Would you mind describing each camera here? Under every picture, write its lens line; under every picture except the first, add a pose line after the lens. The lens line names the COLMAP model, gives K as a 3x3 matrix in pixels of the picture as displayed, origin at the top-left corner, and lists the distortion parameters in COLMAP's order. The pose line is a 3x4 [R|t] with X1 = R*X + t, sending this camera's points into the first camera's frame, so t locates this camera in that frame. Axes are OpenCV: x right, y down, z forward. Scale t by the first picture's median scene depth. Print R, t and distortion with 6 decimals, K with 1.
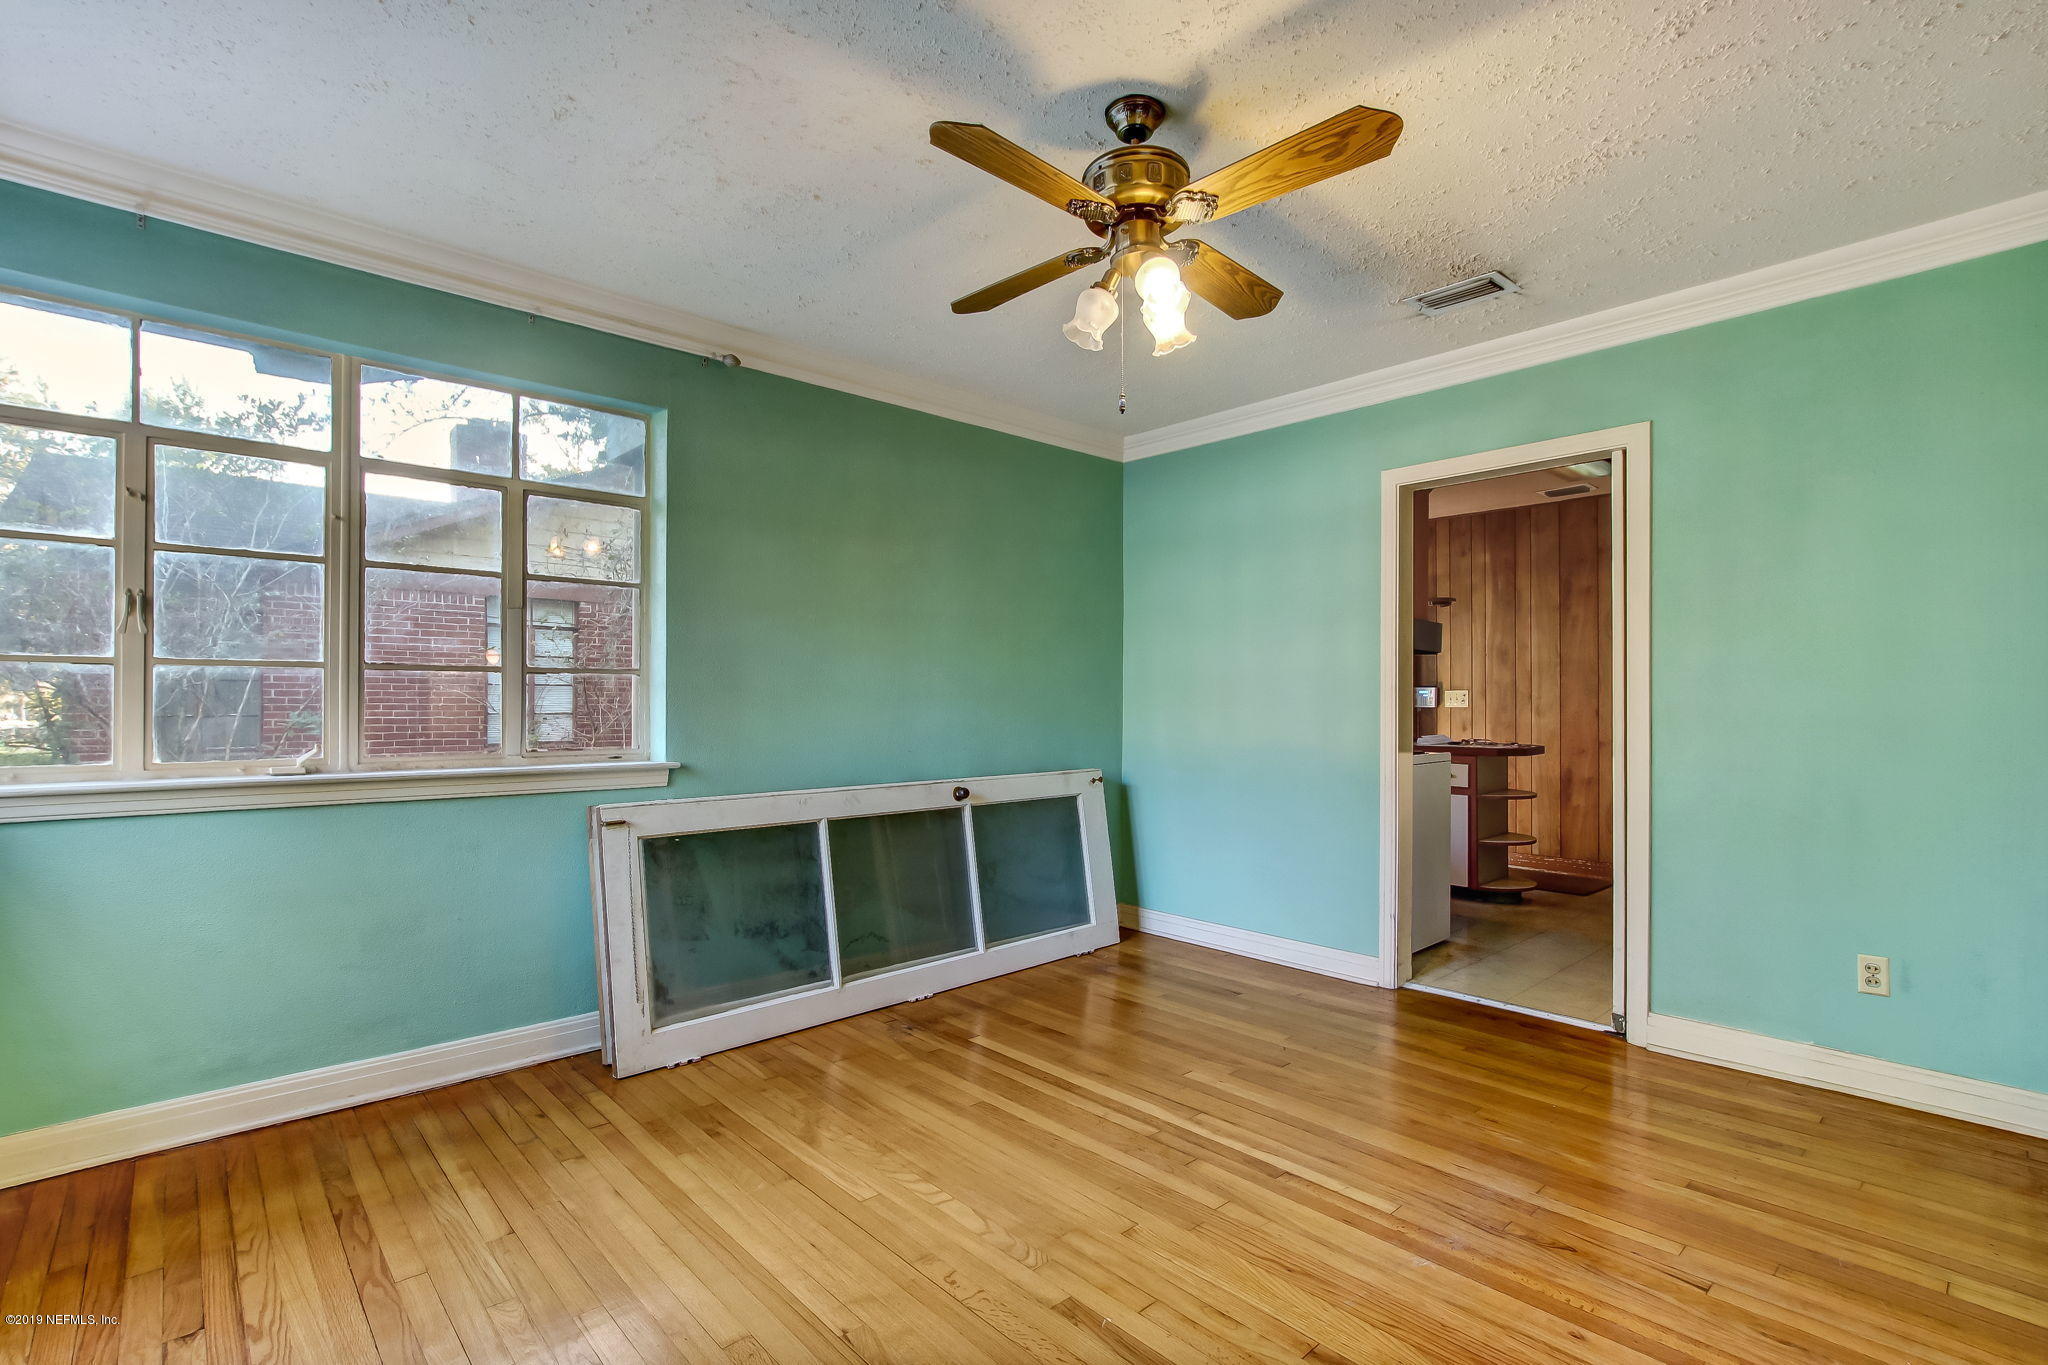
lens RADIAL K [[950.9, 0, 1000.8], [0, 950.9, 702.9], [0, 0, 1]] dist [-0.017749, 0.001712]
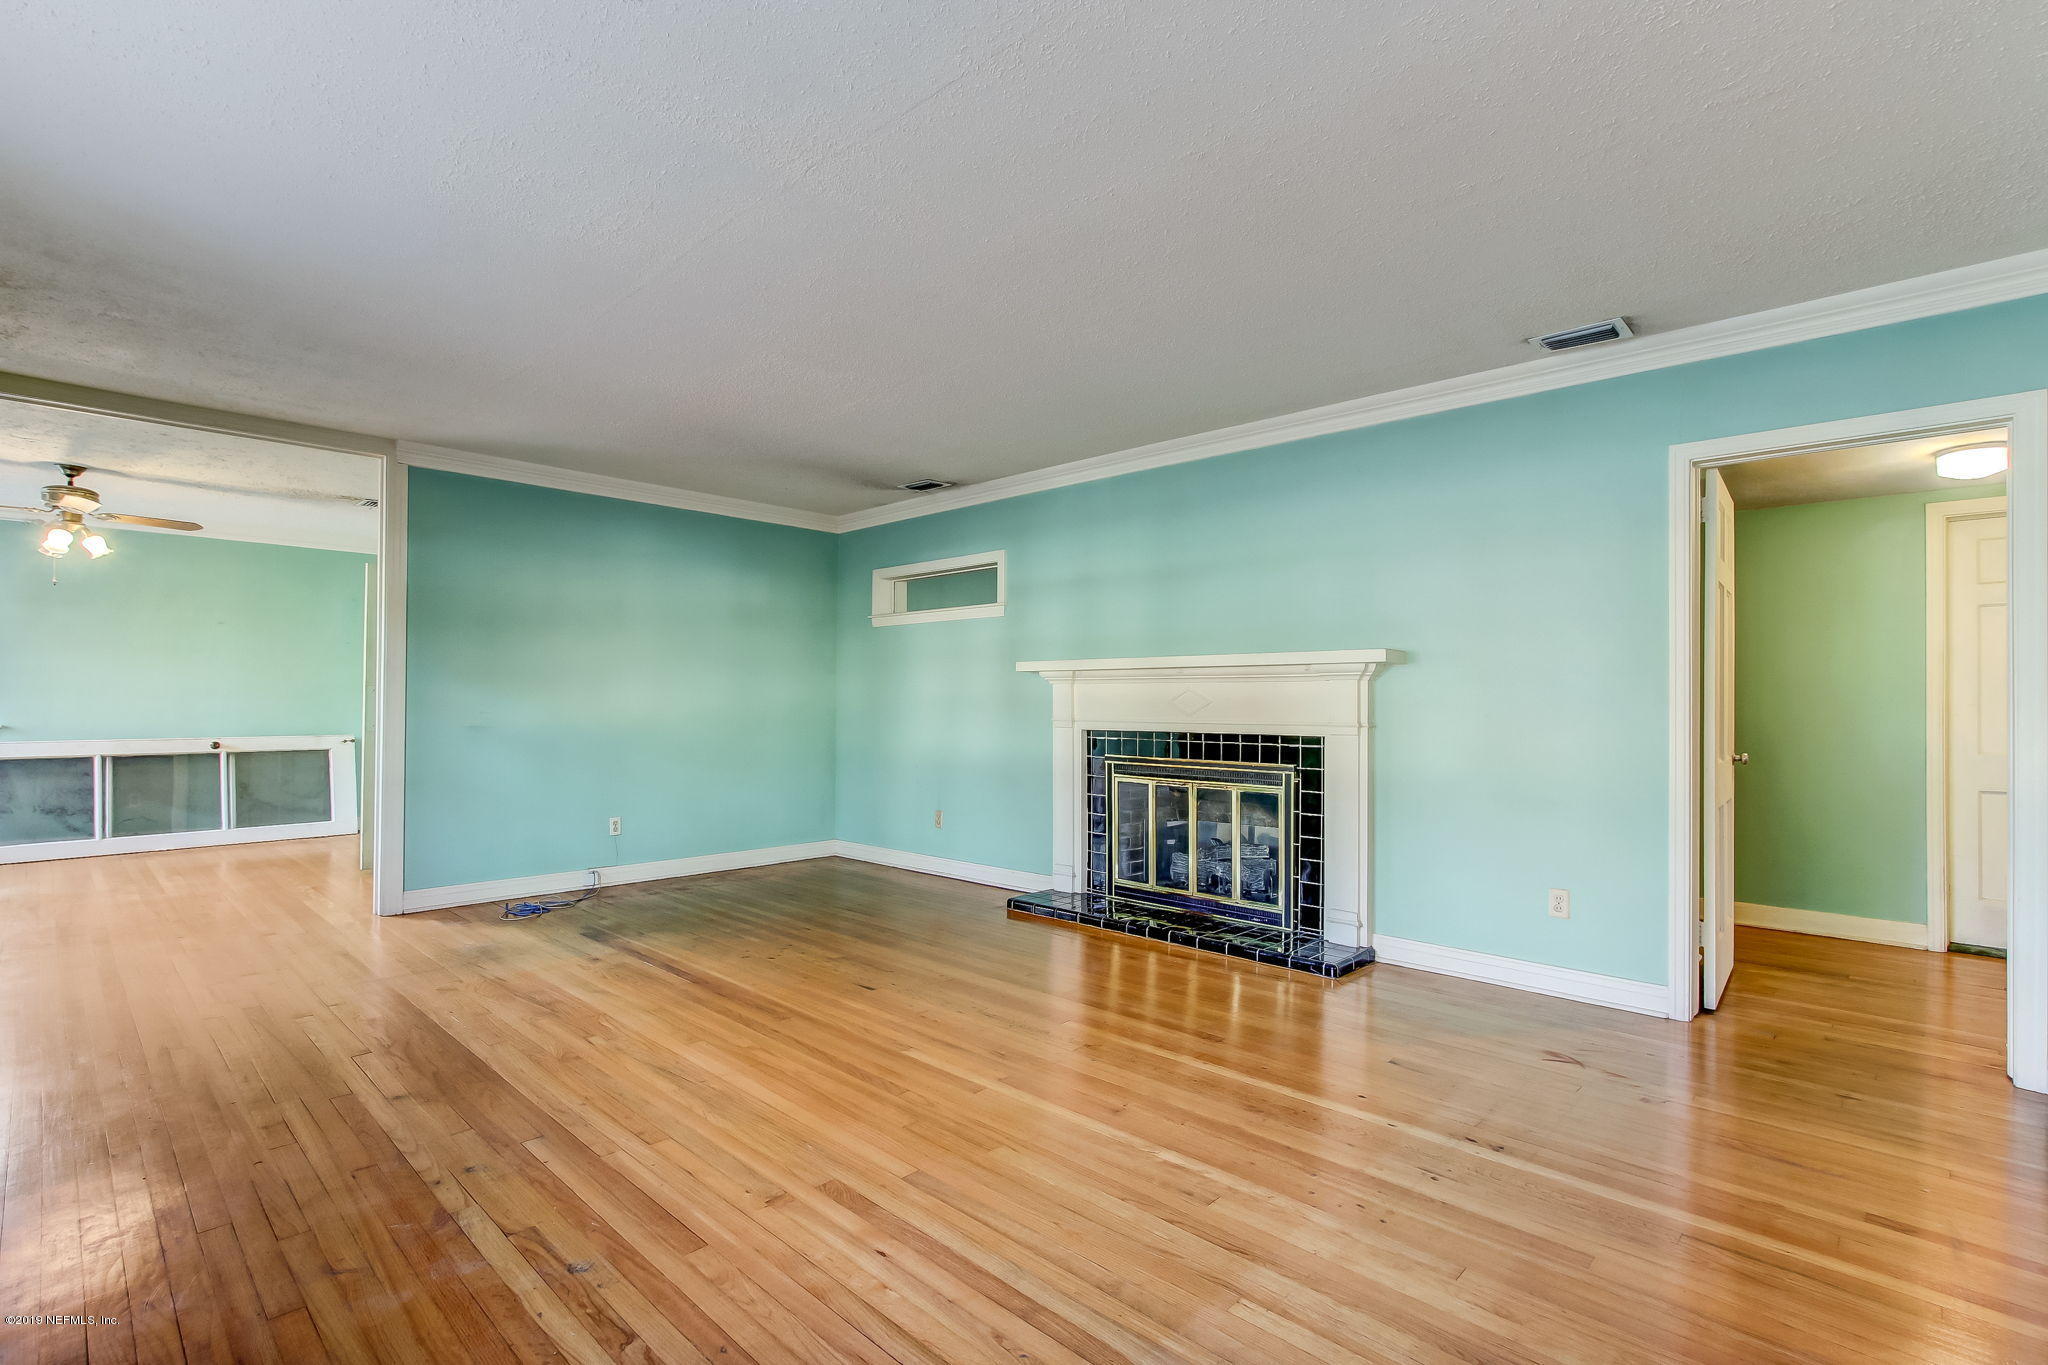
lens RADIAL K [[950.9, 0, 1028.2], [0, 950.9, 682.1], [0, 0, 1]] dist [-0.017749, 0.001712]
pose [[0.994830, 0.006251, 0.101359, 1.671736], [-0.004299, 0.999801, -0.019464, 0.001246], [-0.101461, 0.018928, 0.994659, -1.222059]]
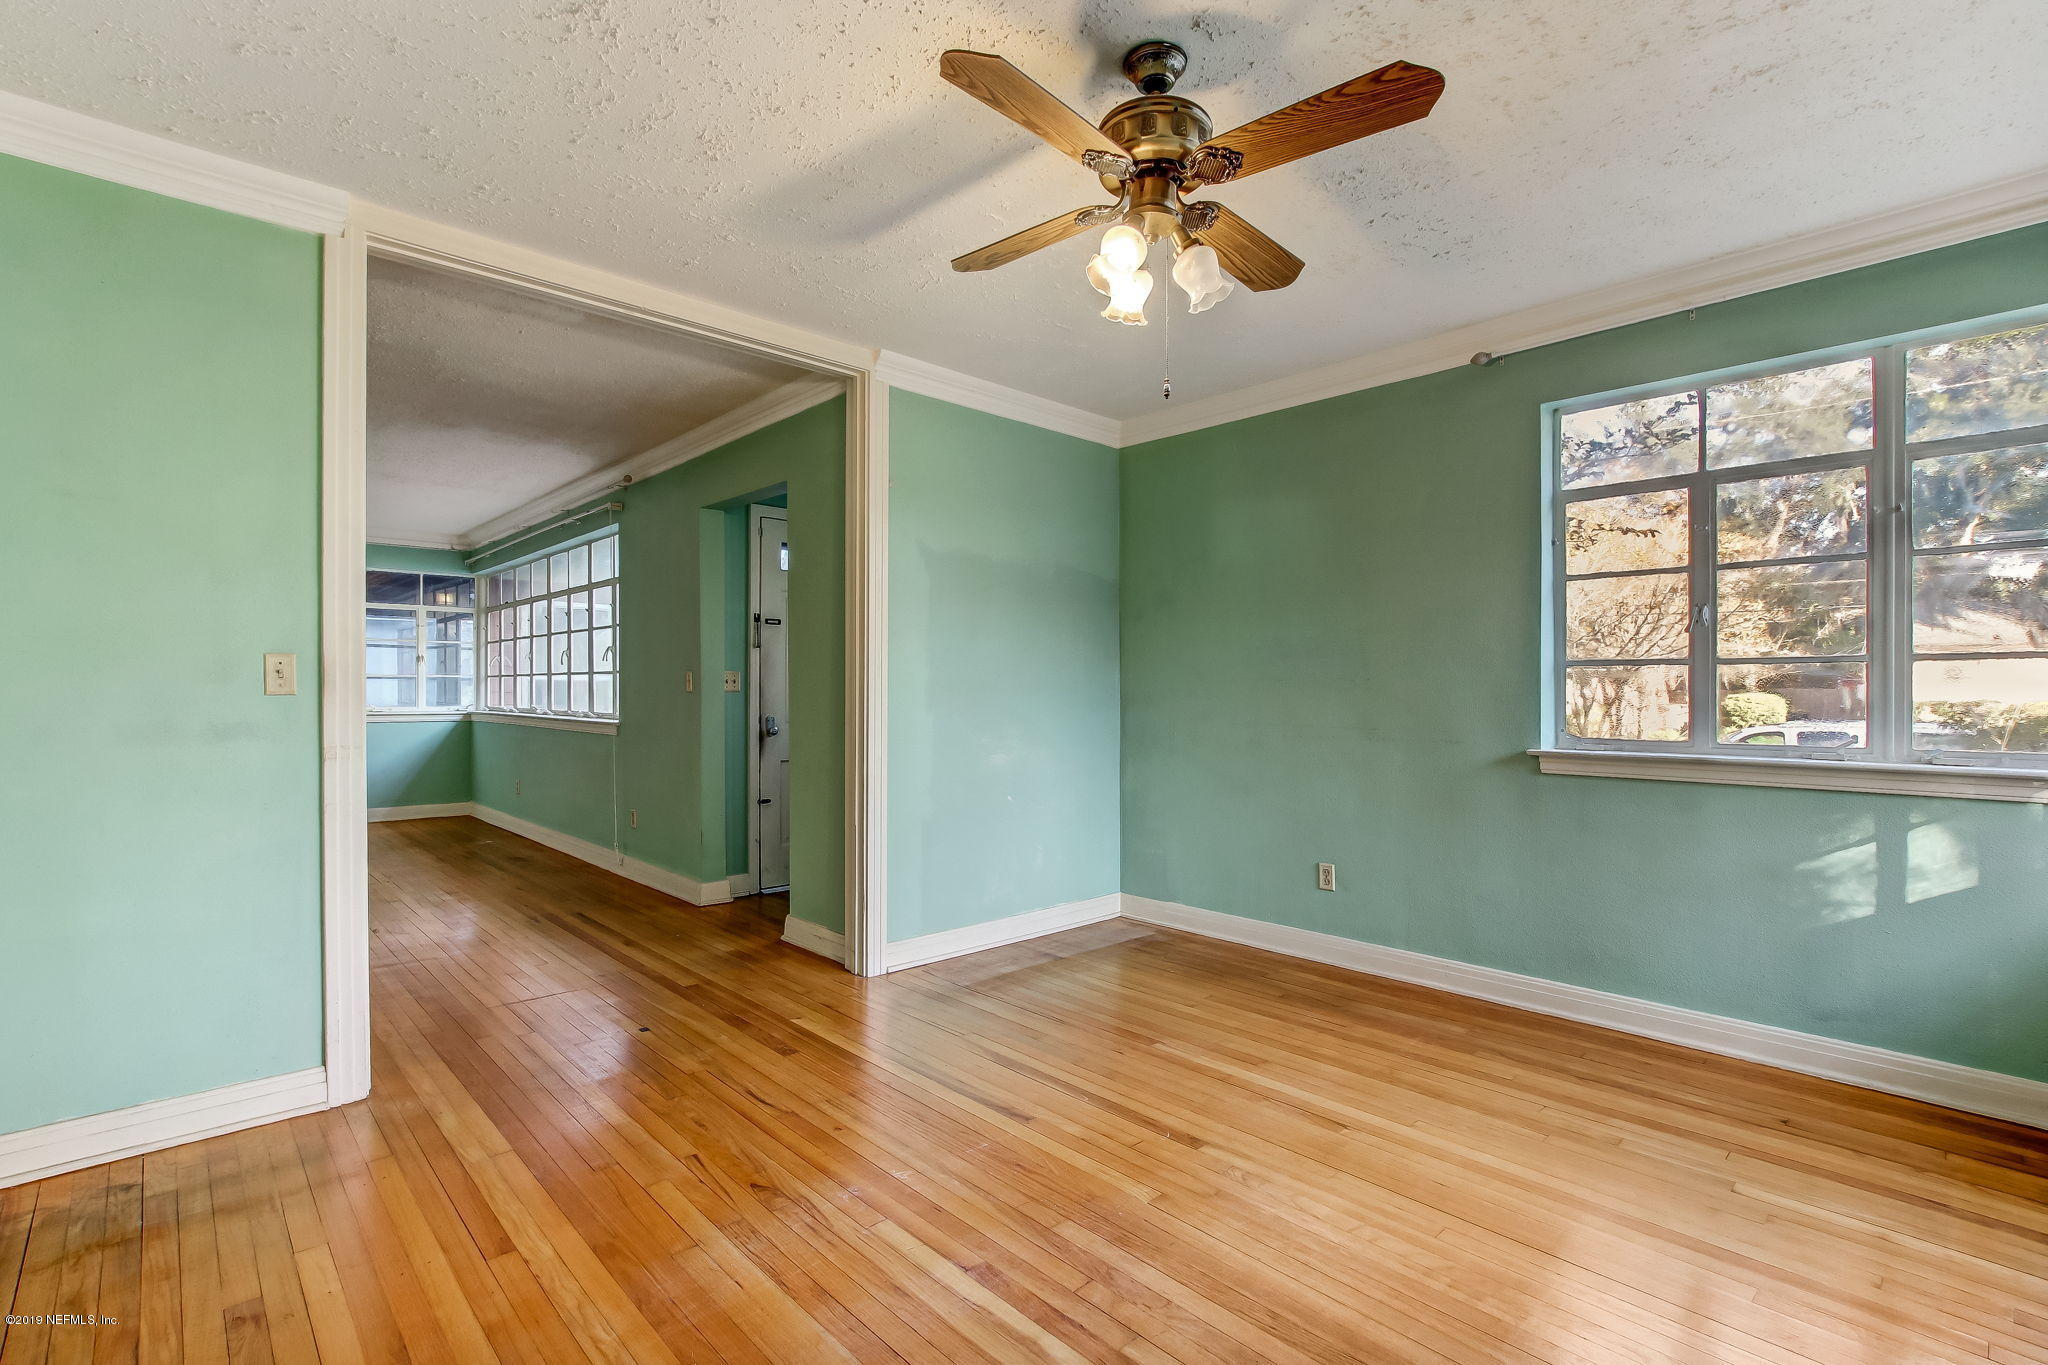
lens RADIAL K [[950.9, 0, 1021.9], [0, 950.9, 692.9], [0, 0, 1]] dist [-0.017749, 0.001712]
pose [[-0.999297, -0.003058, -0.037374, 0.206583], [-0.003268, 0.999979, 0.005557, -0.001732], [0.037357, 0.005675, -0.999286, 1.298323]]
